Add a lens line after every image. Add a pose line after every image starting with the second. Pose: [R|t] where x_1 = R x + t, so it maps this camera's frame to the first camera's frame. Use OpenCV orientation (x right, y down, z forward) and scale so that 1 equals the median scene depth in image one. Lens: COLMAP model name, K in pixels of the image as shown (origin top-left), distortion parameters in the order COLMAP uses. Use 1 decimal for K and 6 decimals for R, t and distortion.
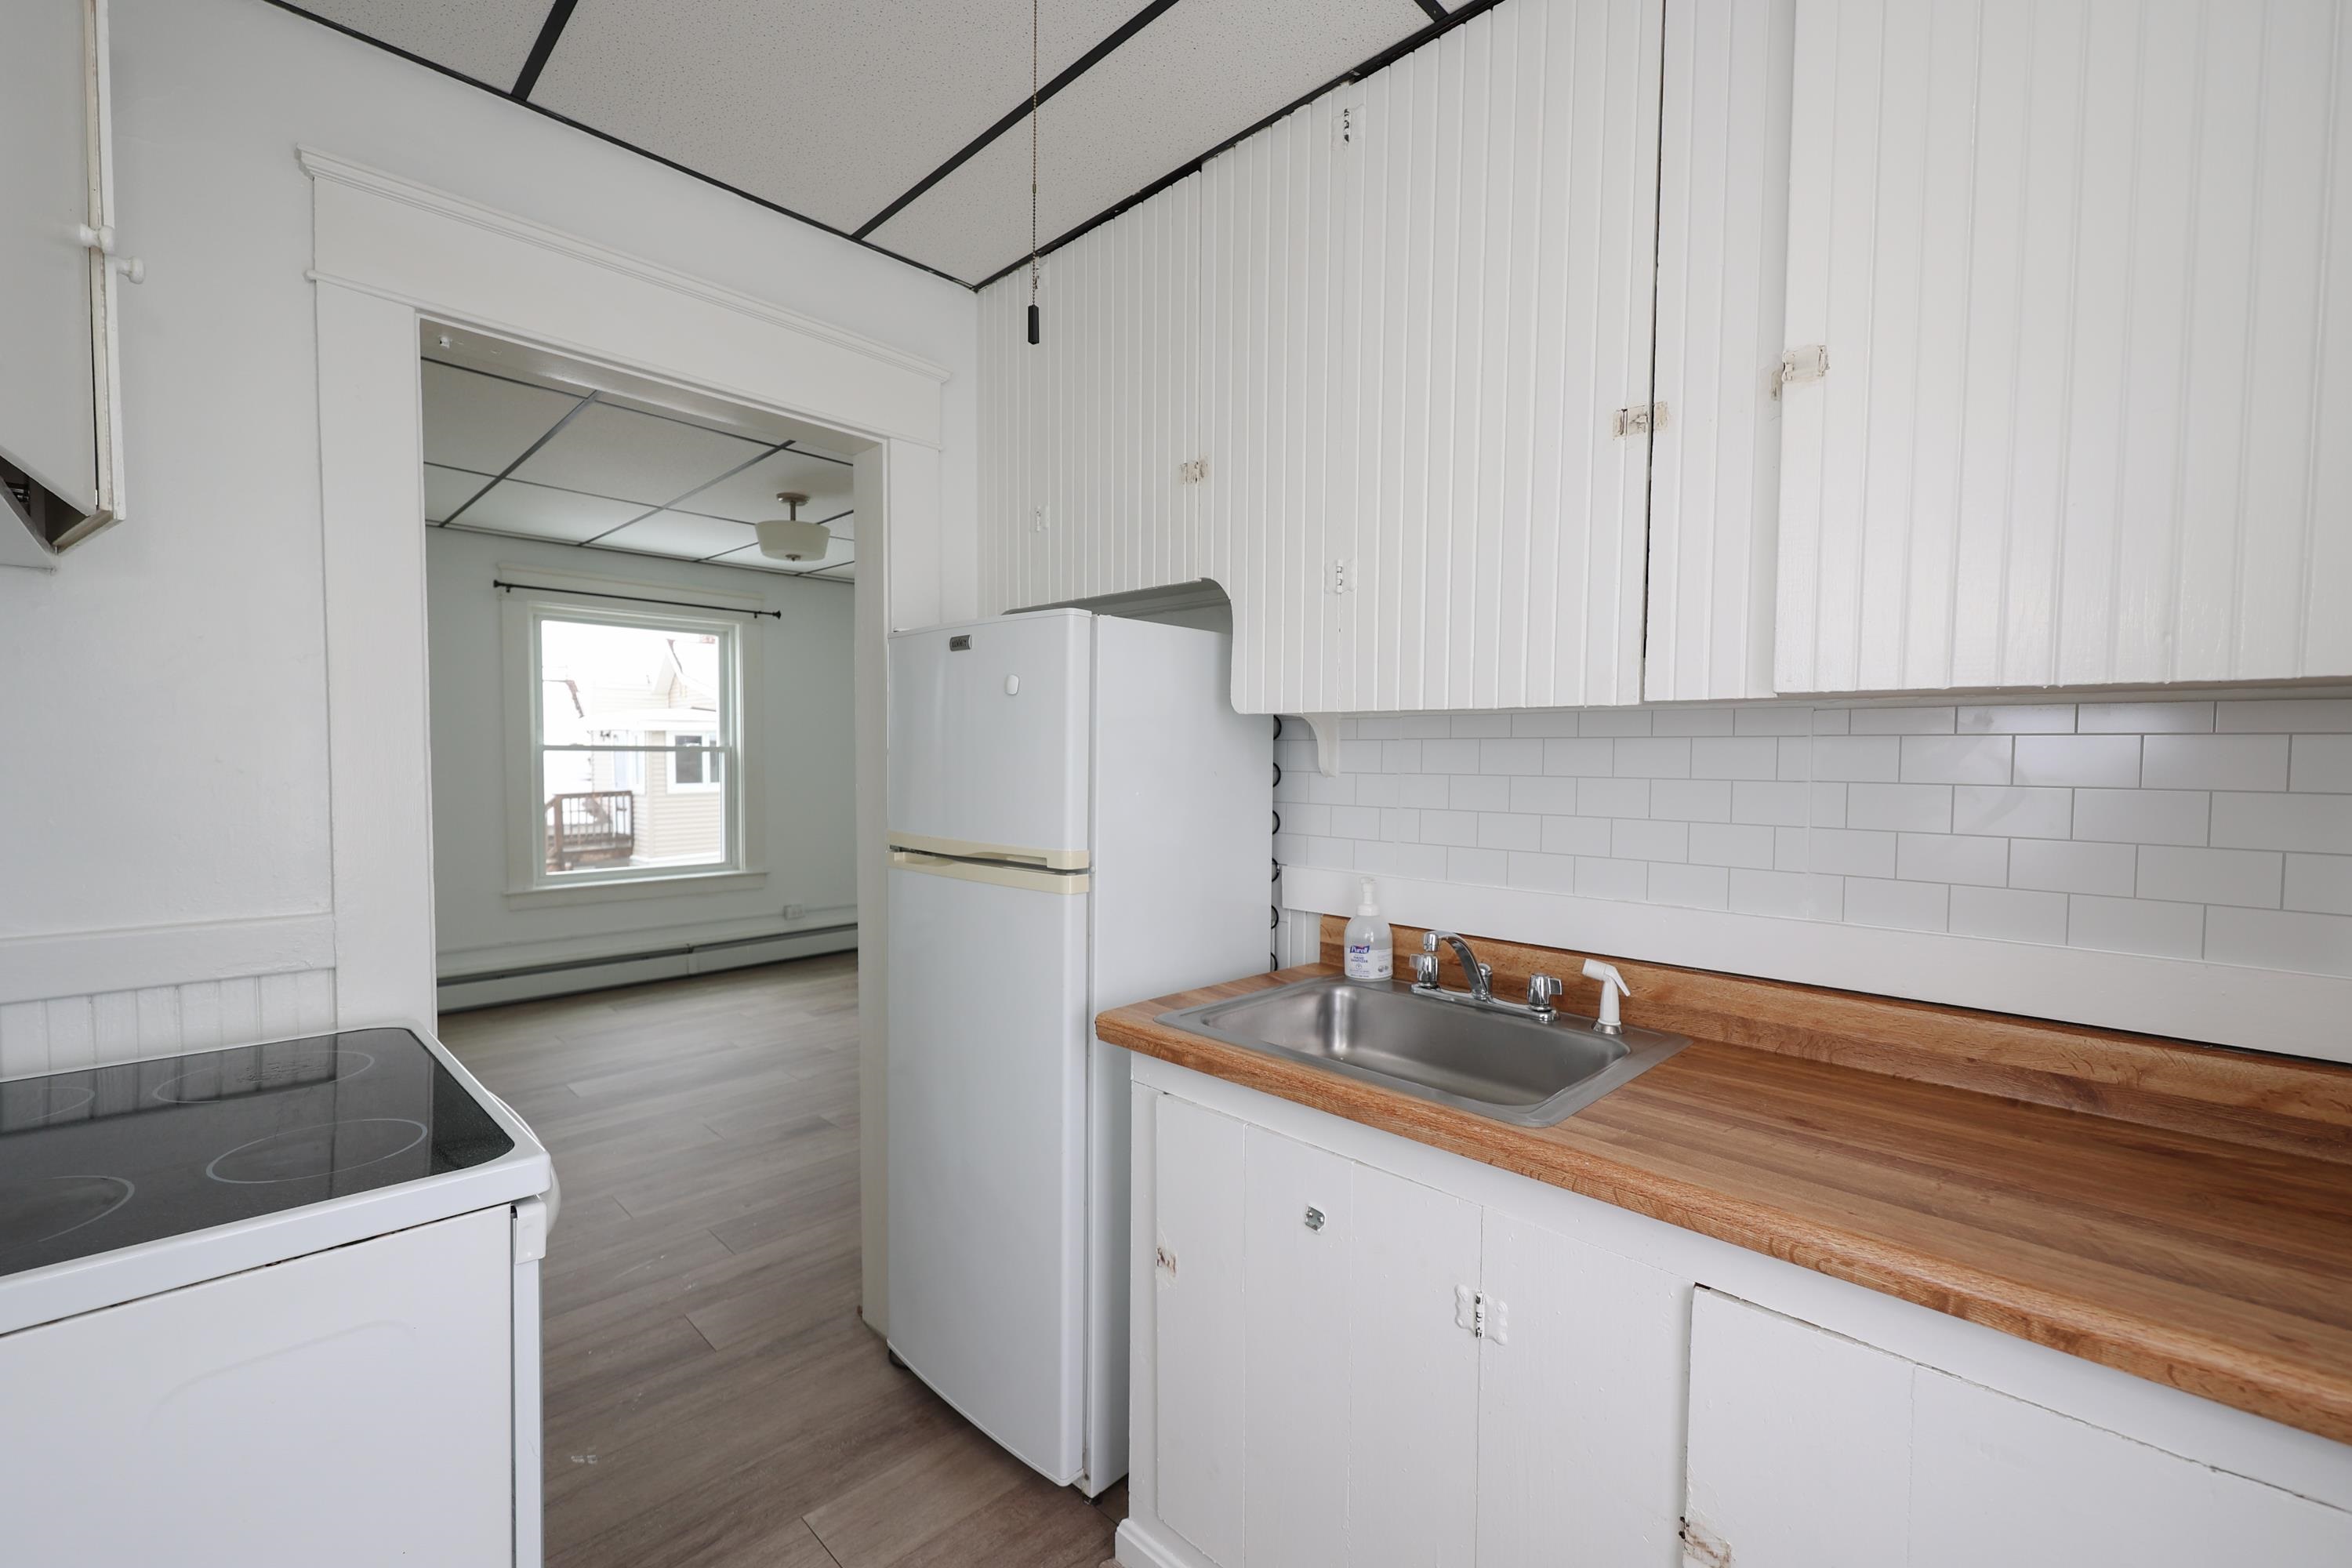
lens RADIAL K [[972.8, 0, 1170.7], [0, 972.8, 787.1], [0, 0, 1]] dist [0.001370, 0.000046]
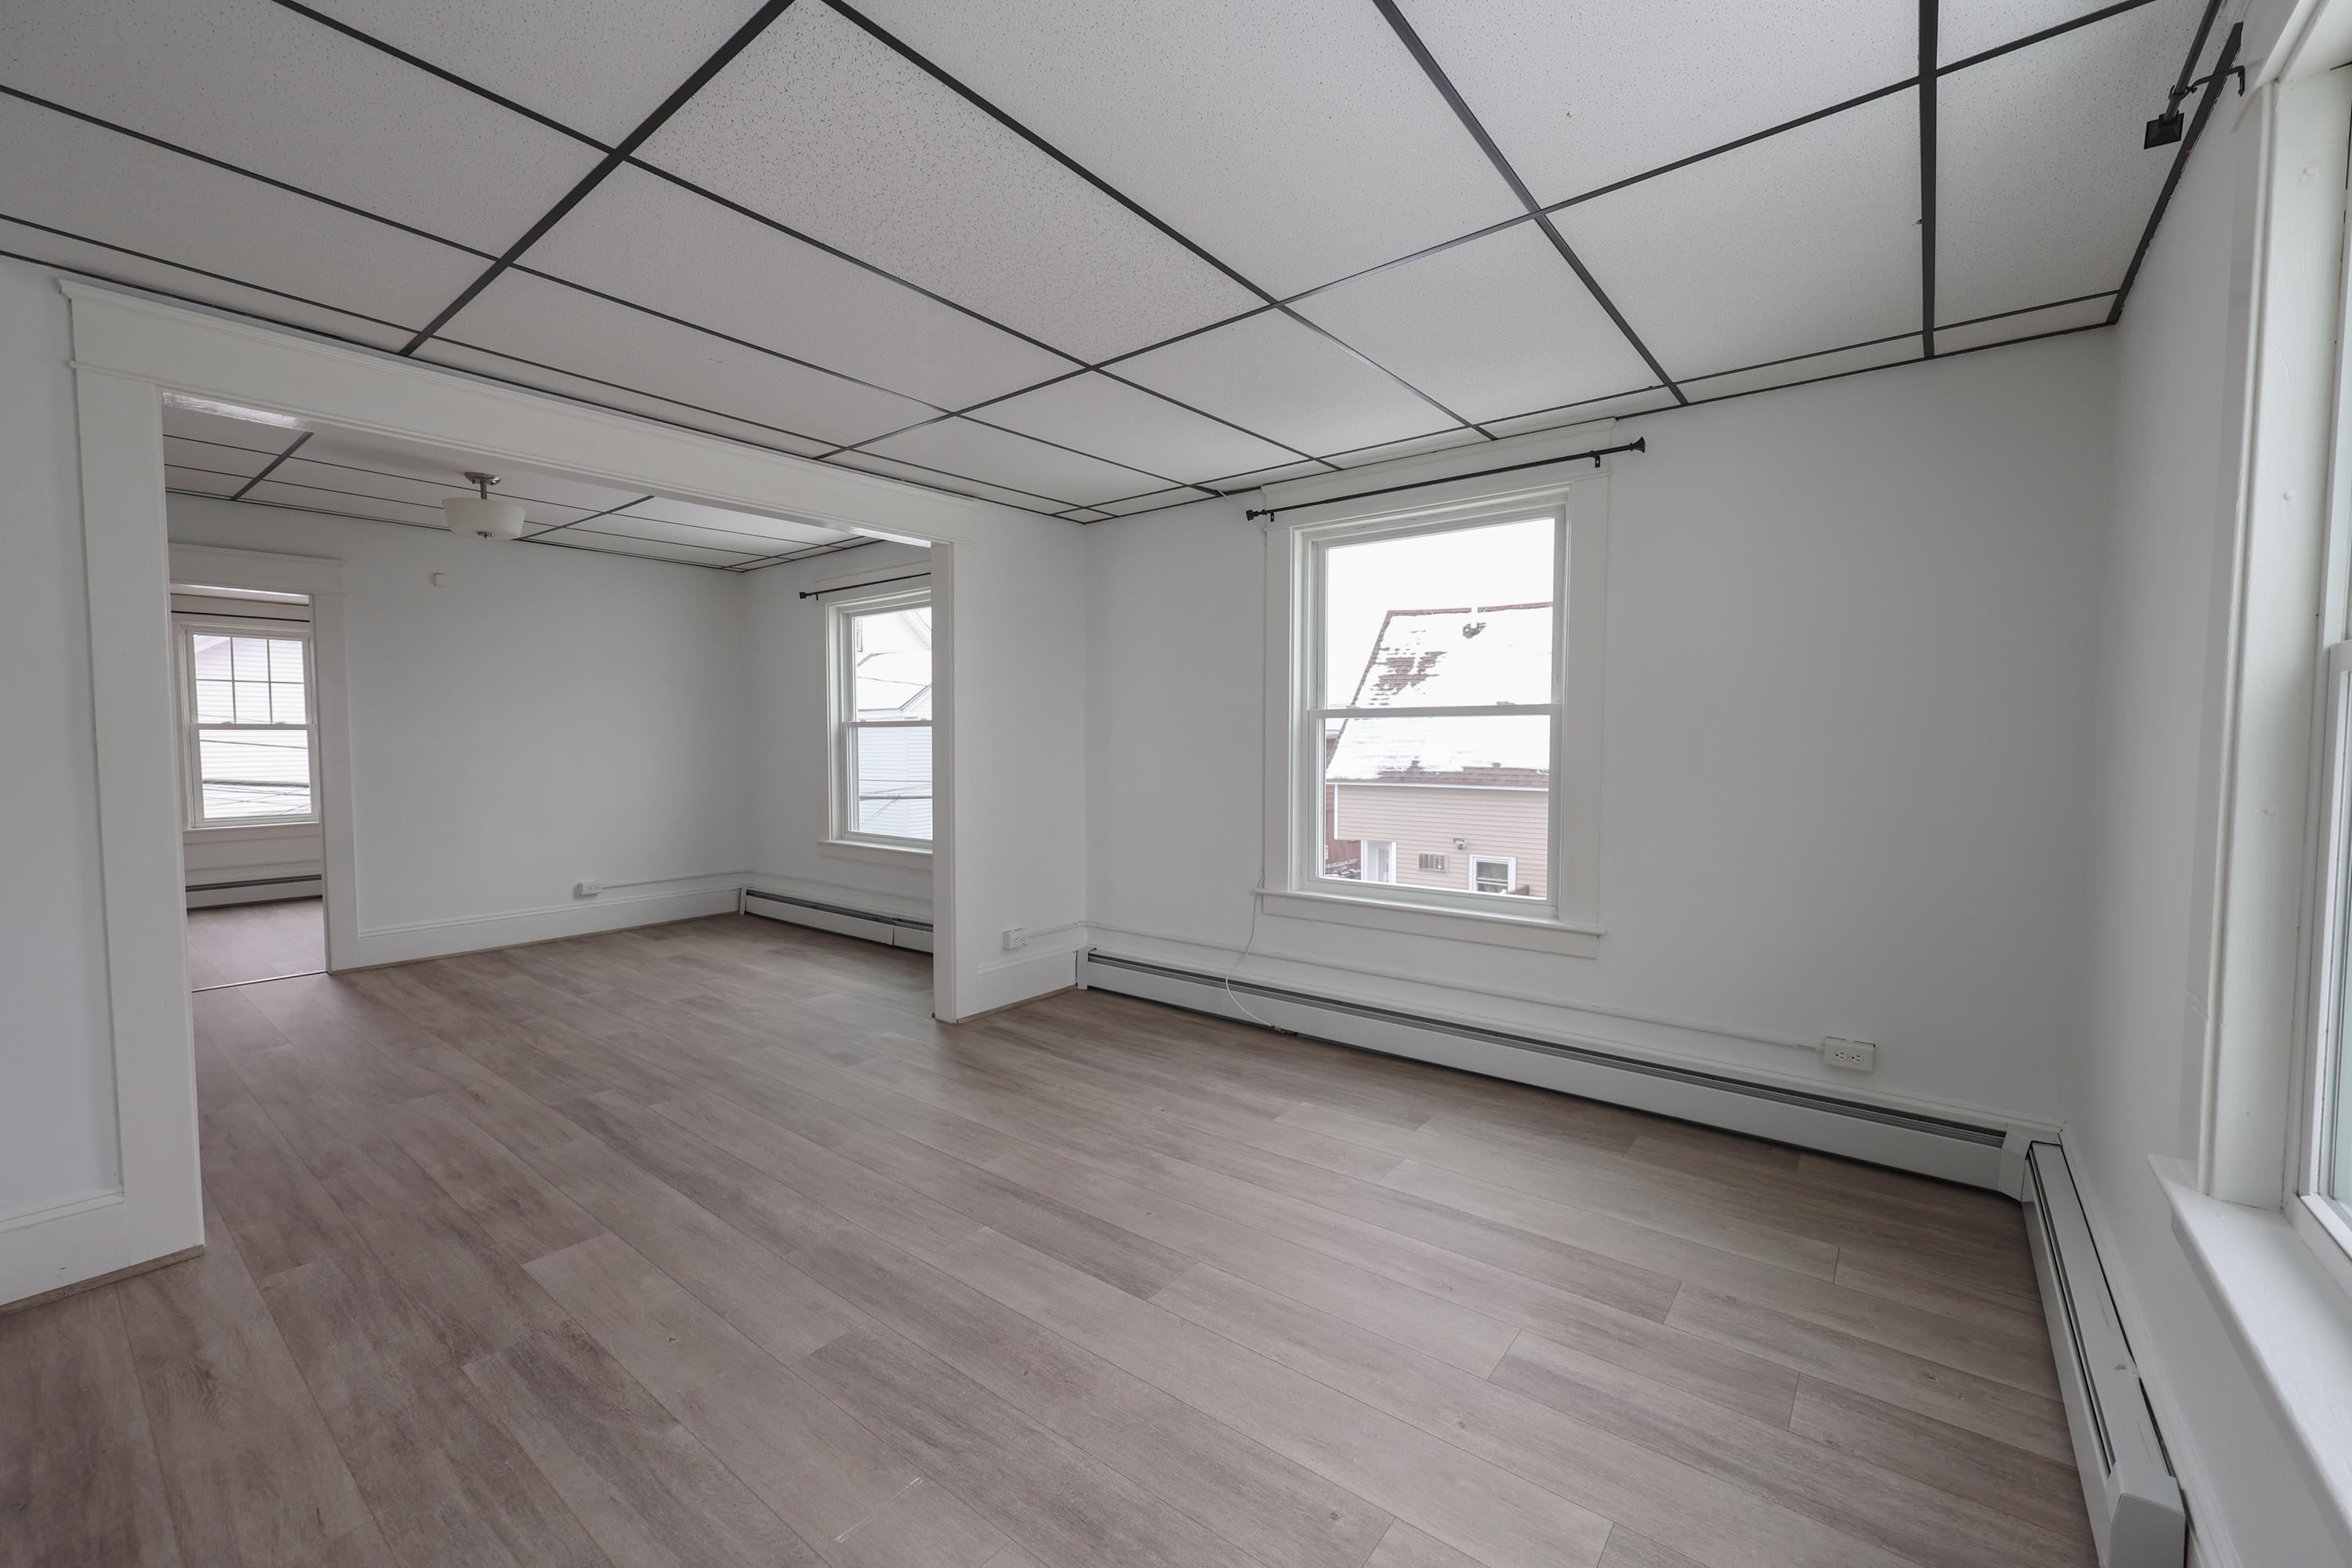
lens RADIAL K [[952.5, 0, 1198.5], [0, 952.5, 783.5], [0, 0, 1]] dist [-0.000144, -0.000124]
pose [[0.117293, 0.041706, -0.992221, 0.178587], [-0.031015, 0.998784, 0.038316, -0.008361], [0.992613, 0.026279, 0.118444, 0.404999]]
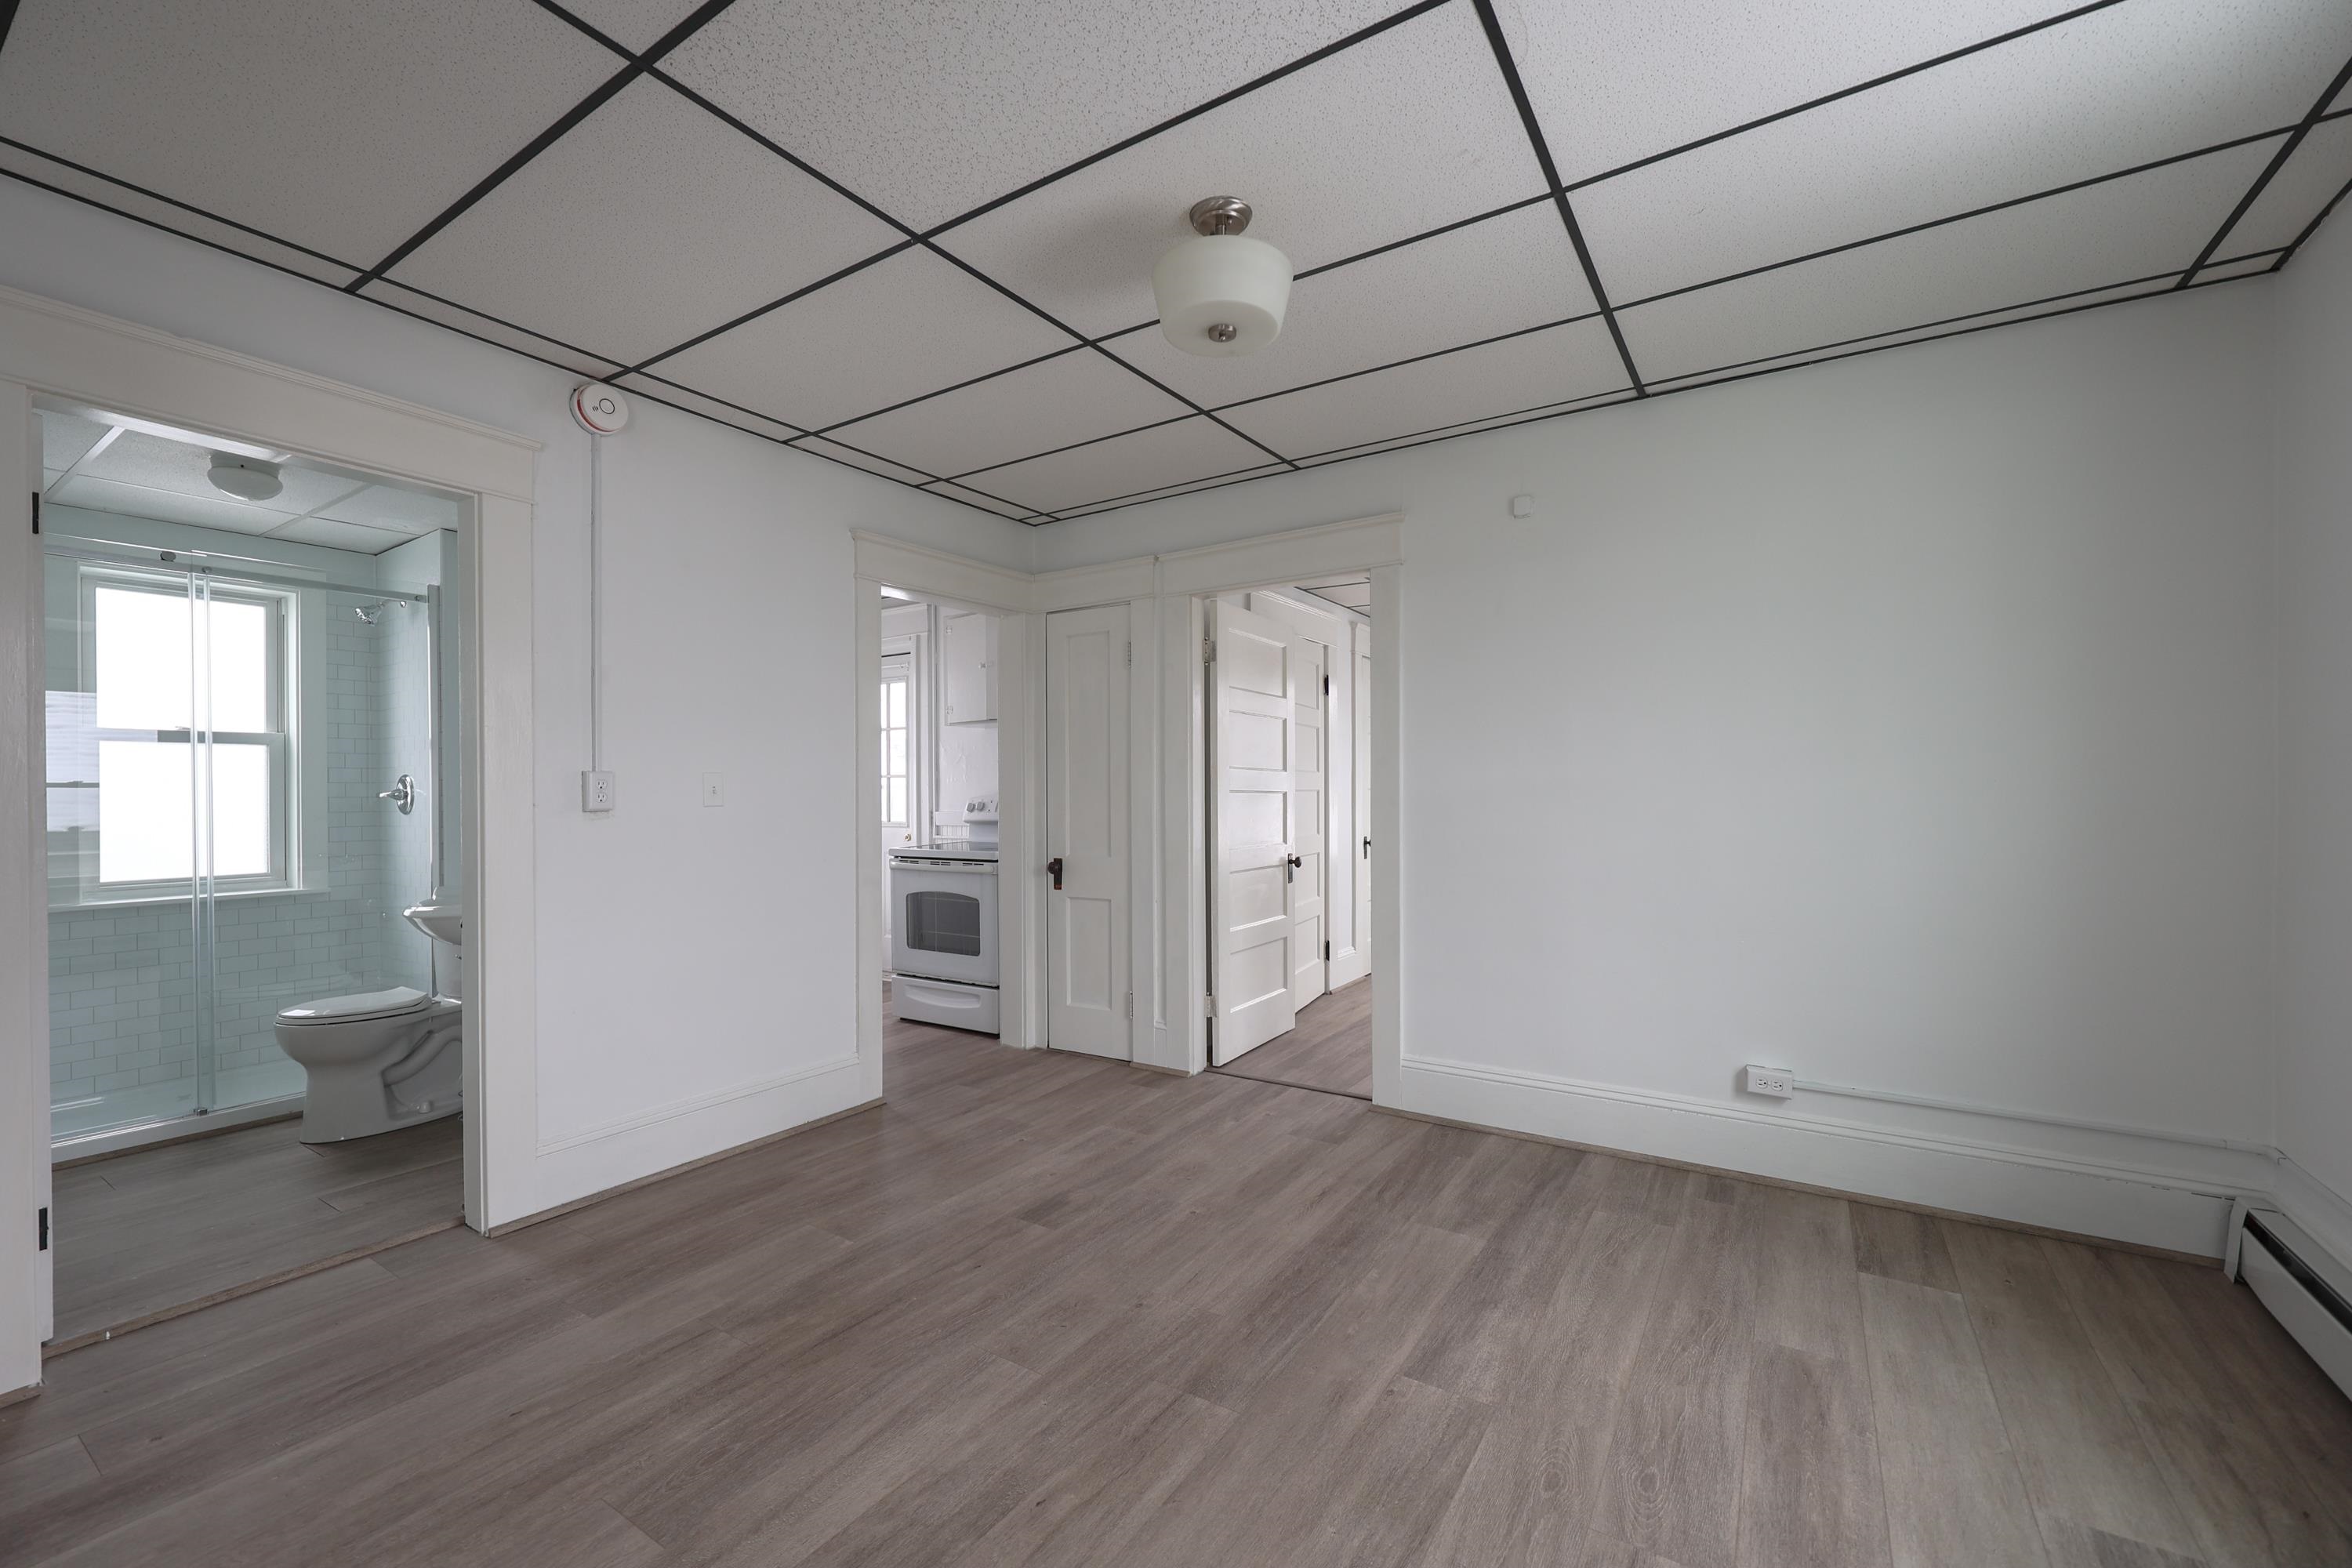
lens RADIAL K [[972.8, 0, 1170.7], [0, 972.8, 787.1], [0, 0, 1]] dist [0.001370, 0.000046]
pose [[-0.981014, -0.000385, -0.193938, -0.065267], [-0.006357, 0.999525, 0.030172, -0.004553], [0.193834, 0.030832, -0.980550, 0.367192]]
